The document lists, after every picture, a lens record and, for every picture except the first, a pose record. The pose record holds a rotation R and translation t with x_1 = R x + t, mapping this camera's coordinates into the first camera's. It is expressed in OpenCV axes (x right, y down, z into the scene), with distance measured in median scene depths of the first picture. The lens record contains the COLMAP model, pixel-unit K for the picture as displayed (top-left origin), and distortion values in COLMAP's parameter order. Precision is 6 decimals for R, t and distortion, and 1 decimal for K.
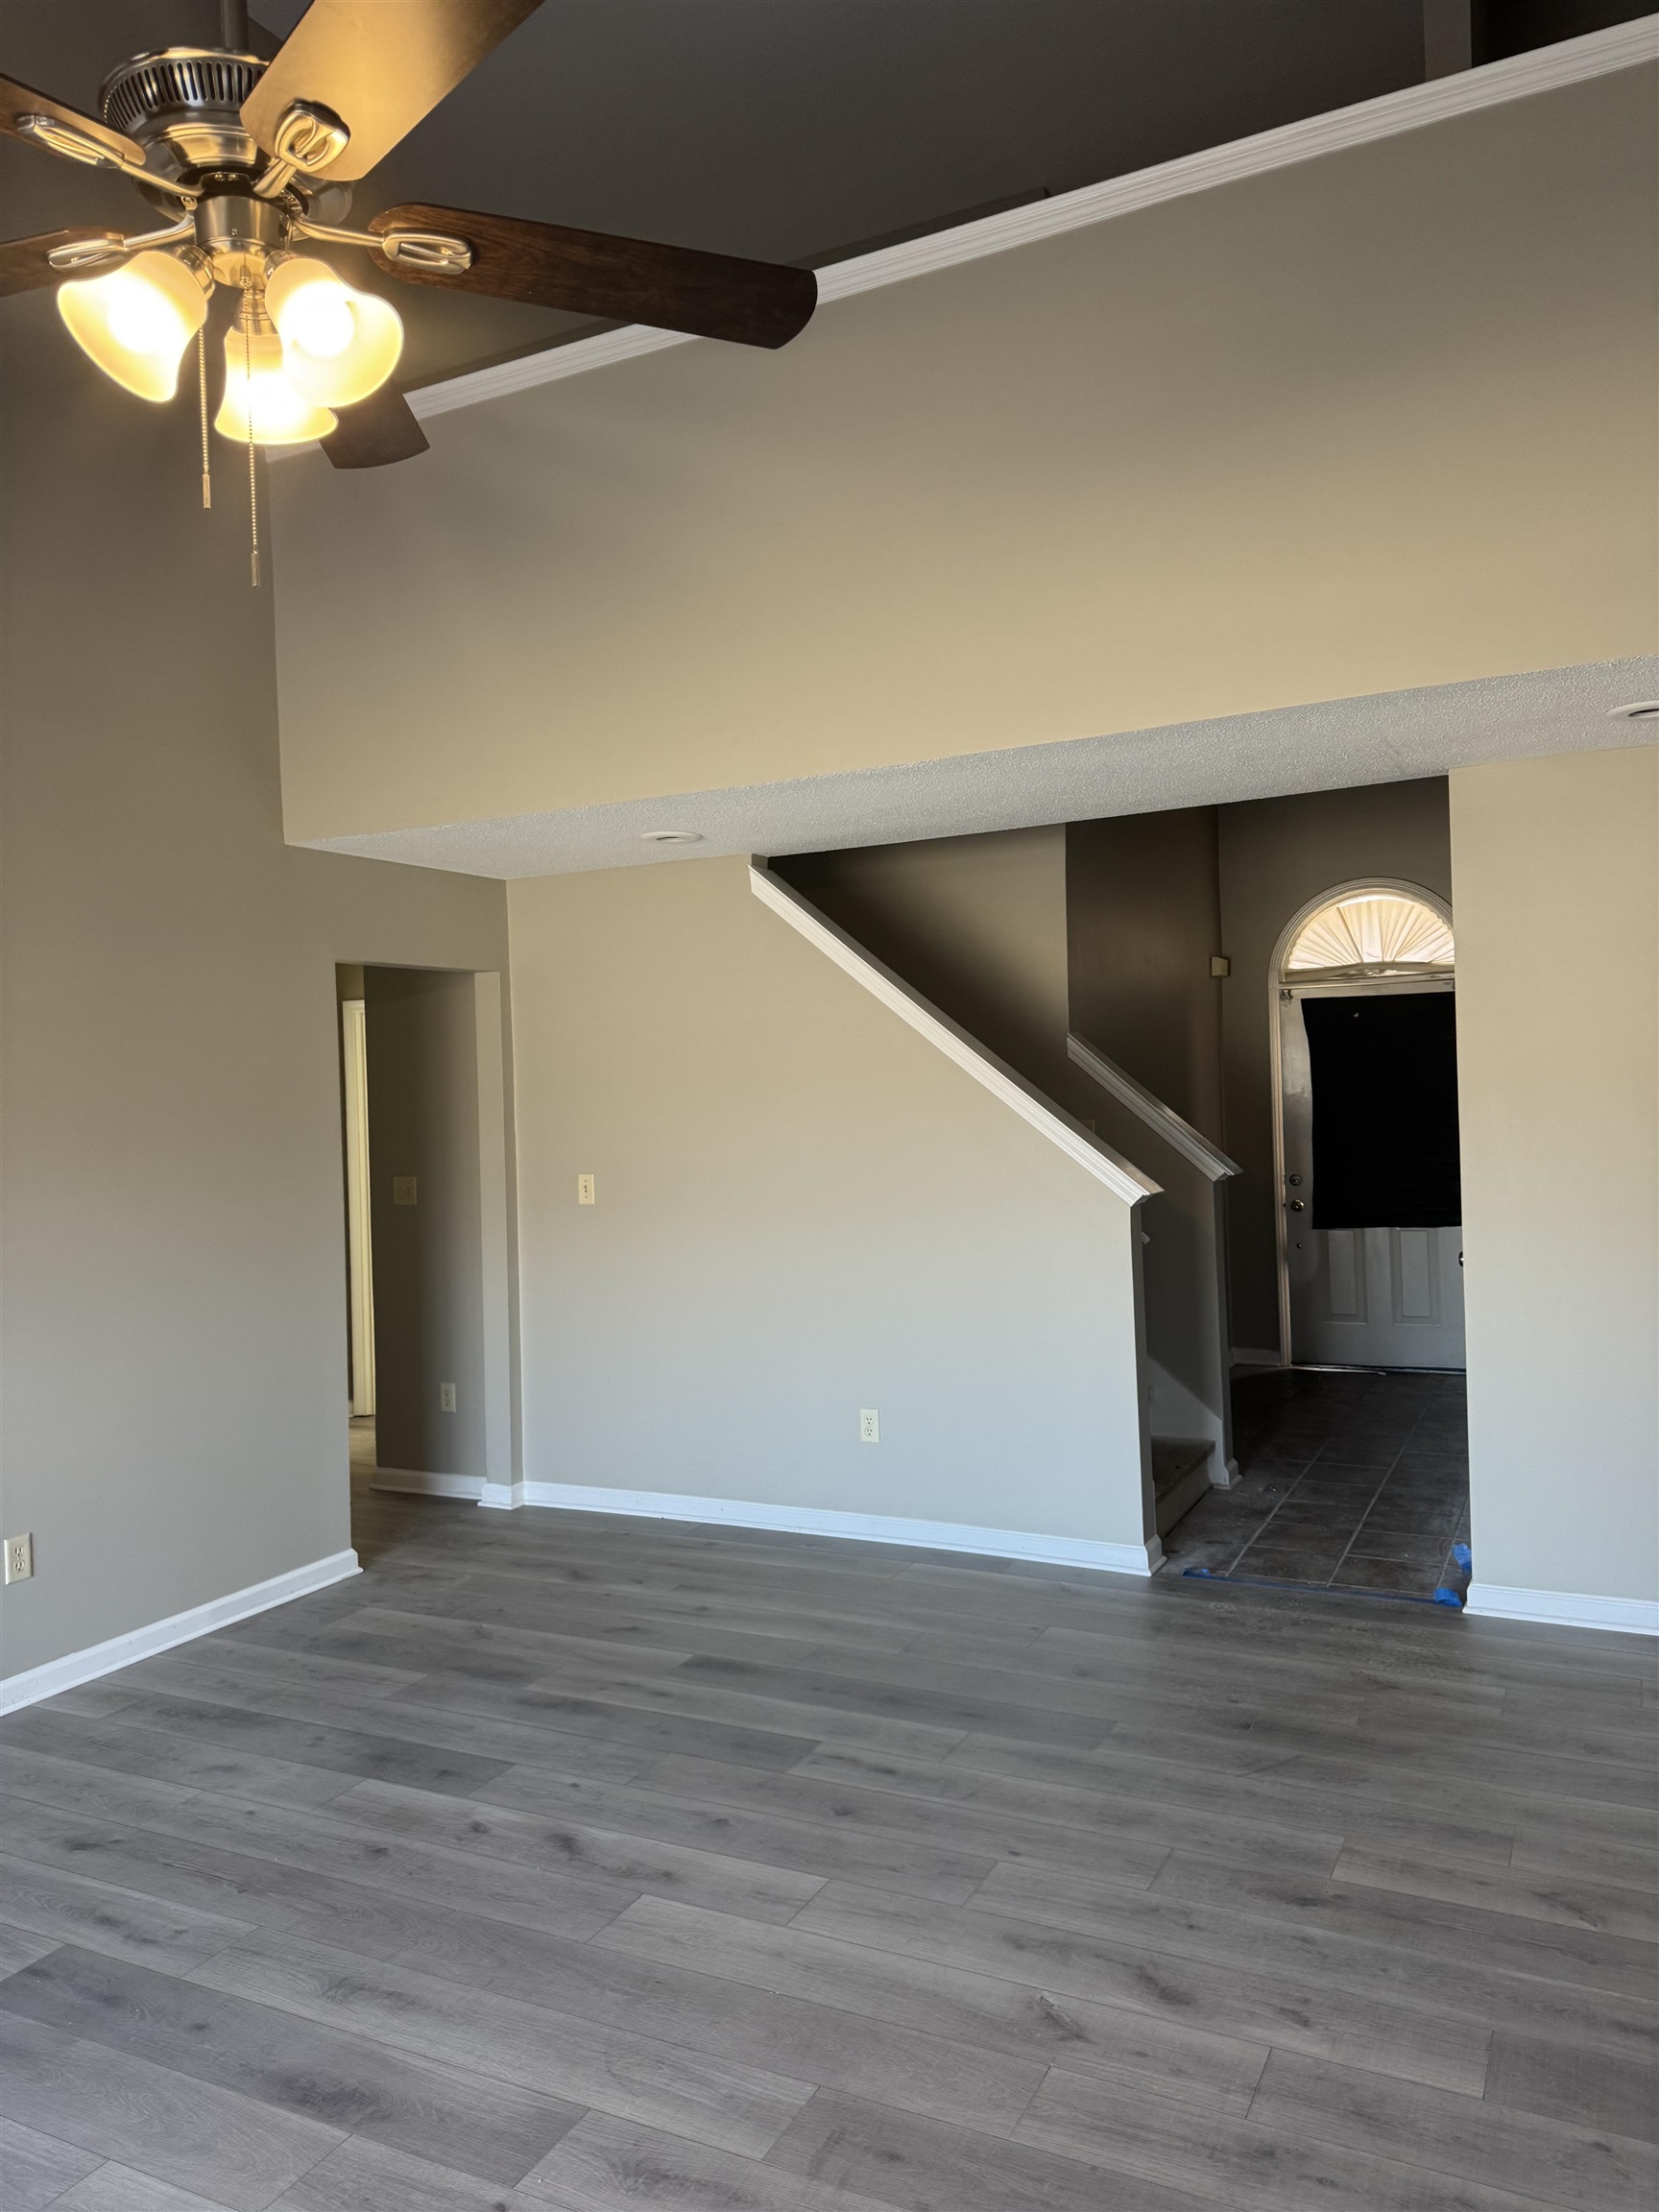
lens RADIAL K [[1595.5, 0, 844.3], [0, 1595.5, 1090.6], [0, 0, 1]] dist [0.051102, -0.060321]
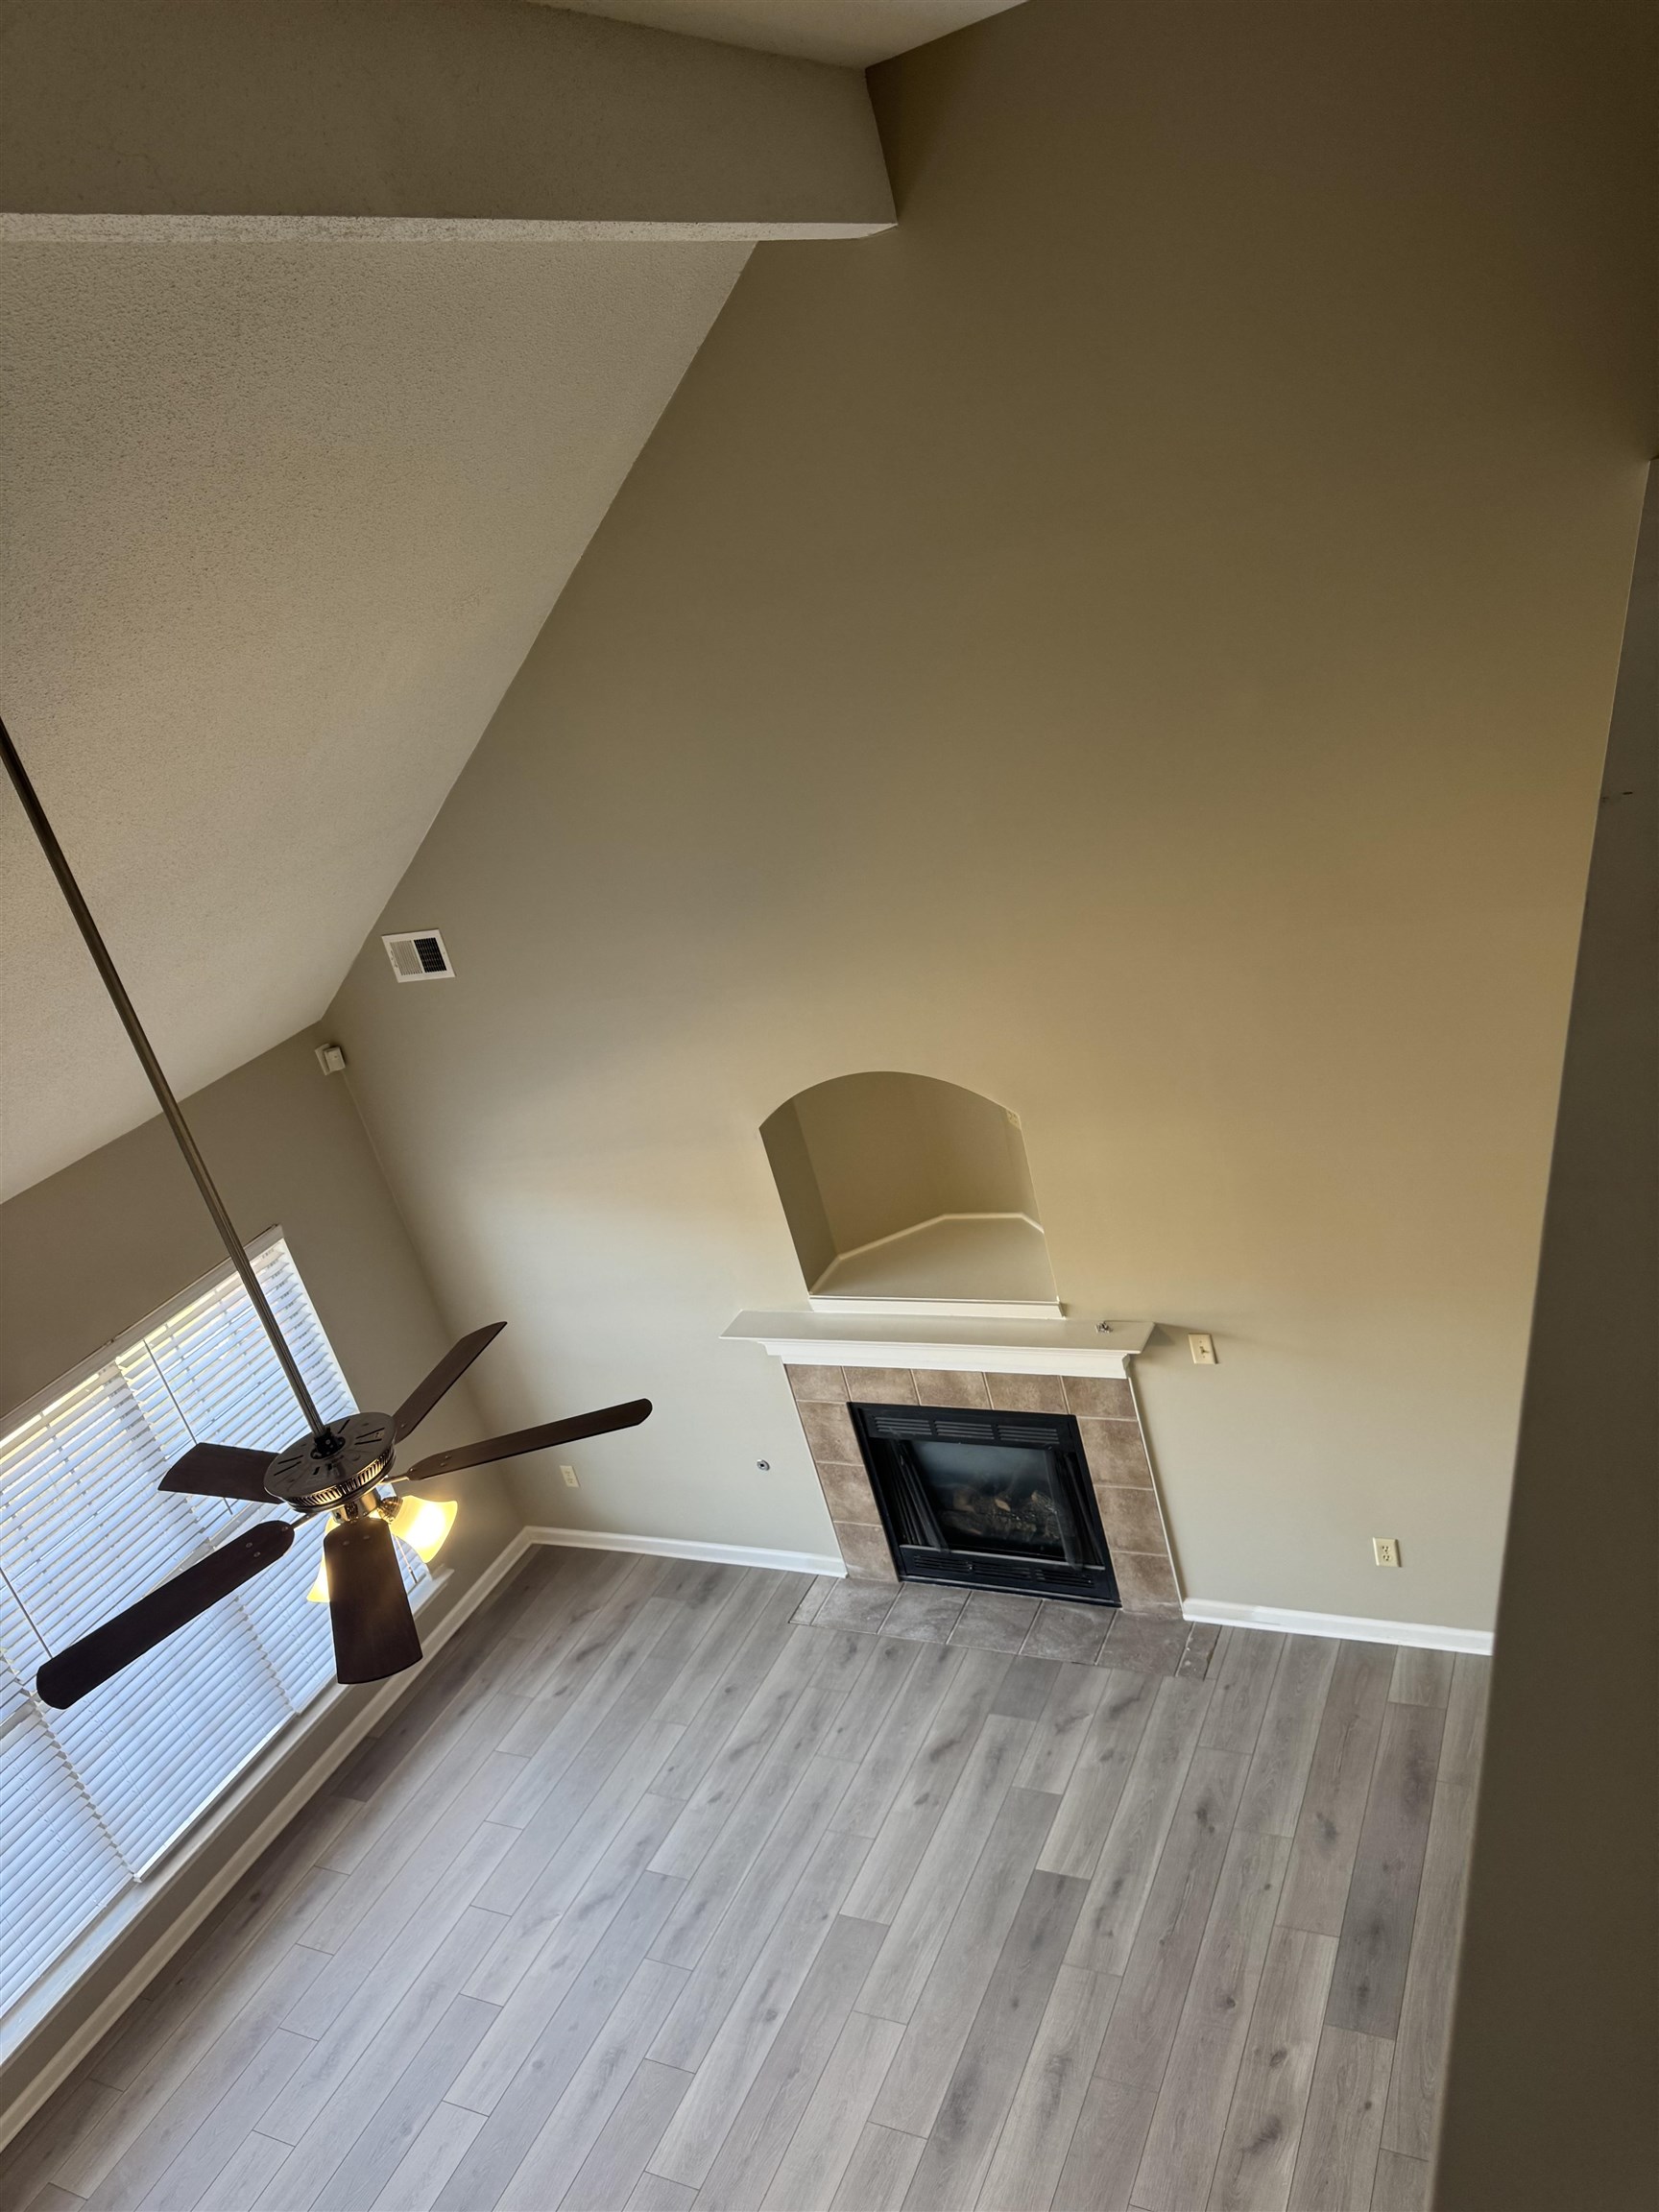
lens RADIAL K [[1595.5, 0, 811.8], [0, 1595.5, 1129.2], [0, 0, 1]] dist [0.051102, -0.060321]
pose [[0.012877, 0.421175, -0.906888, 0.636845], [0.265661, 0.872926, 0.409175, -0.829546], [0.963981, -0.246194, -0.100650, 1.003381]]
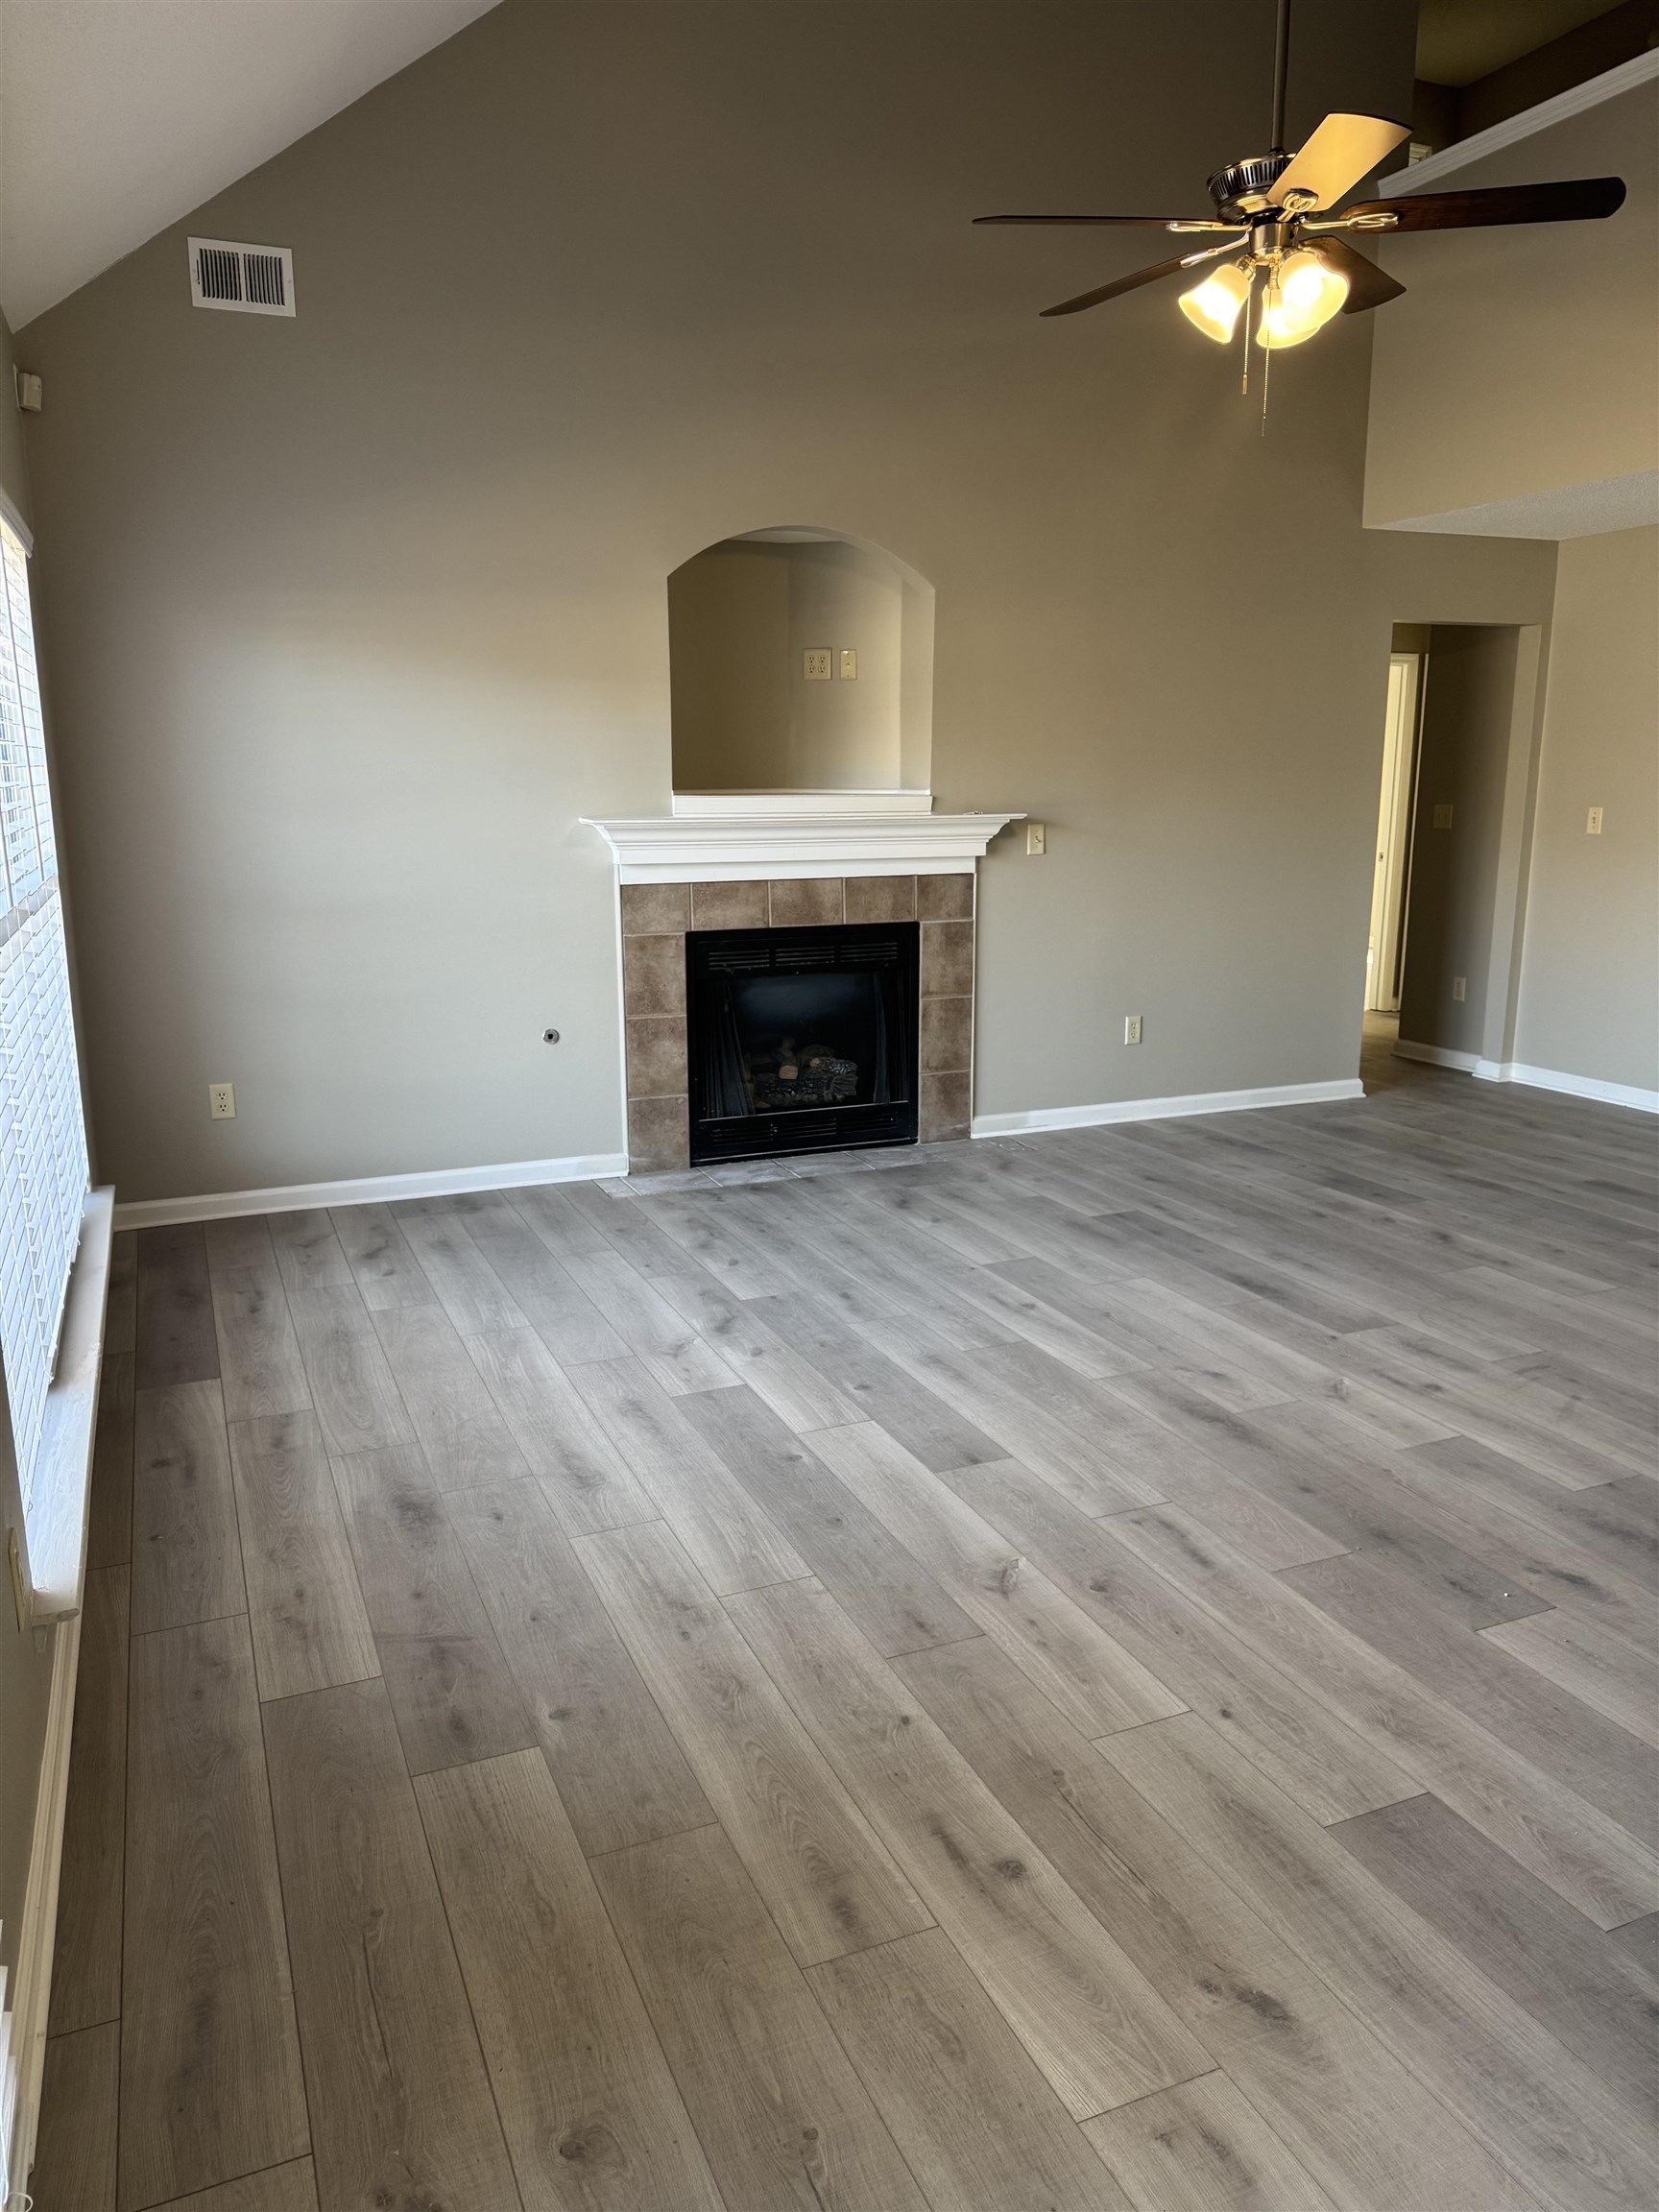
lens RADIAL K [[1595.5, 0, 797.8], [0, 1595.5, 1116.2], [0, 0, 1]] dist [0.051102, -0.060321]
pose [[0.759444, 0.166368, -0.628941, 0.301562], [-0.024263, 0.973320, 0.228166, 0.031429], [0.650120, -0.158020, 0.743218, -0.500516]]
